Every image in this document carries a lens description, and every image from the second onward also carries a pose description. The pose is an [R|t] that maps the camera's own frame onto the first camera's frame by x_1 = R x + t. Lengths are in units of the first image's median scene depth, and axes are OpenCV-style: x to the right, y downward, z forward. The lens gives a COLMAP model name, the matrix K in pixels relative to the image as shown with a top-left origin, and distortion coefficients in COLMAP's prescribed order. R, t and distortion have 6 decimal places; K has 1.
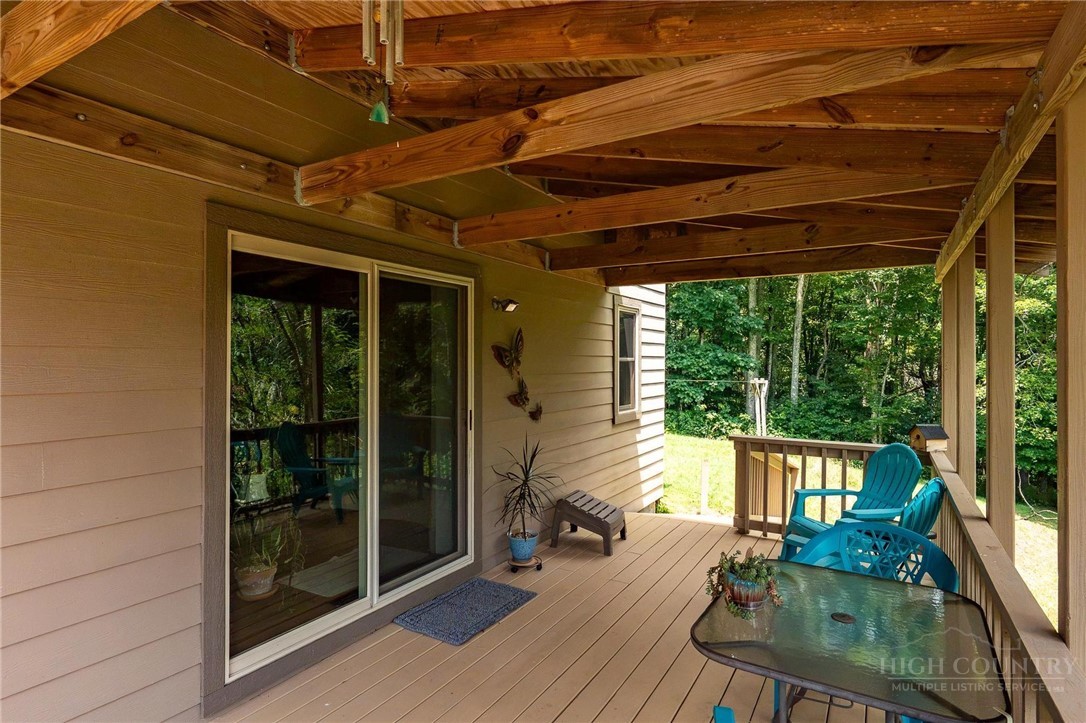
lens RADIAL K [[585.5, 0, 537.2], [0, 585.5, 362.4], [0, 0, 1]] dist [-0.000448, 0.000361]
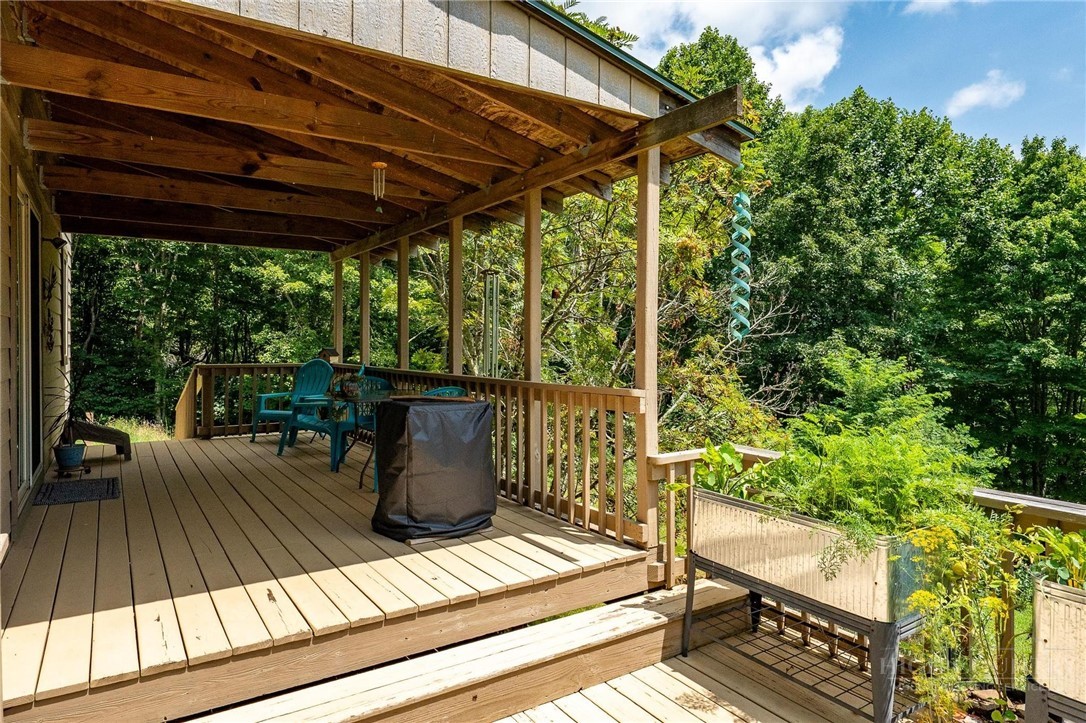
lens RADIAL K [[652.8, 0, 529.1], [0, 652.8, 351.4], [0, 0, 1]] dist [-0.003376, -0.004524]
pose [[0.462653, -0.012553, 0.886450, -0.751461], [-0.000457, 0.999896, 0.014398, 0.092506], [-0.886539, -0.007067, 0.462600, -0.385095]]
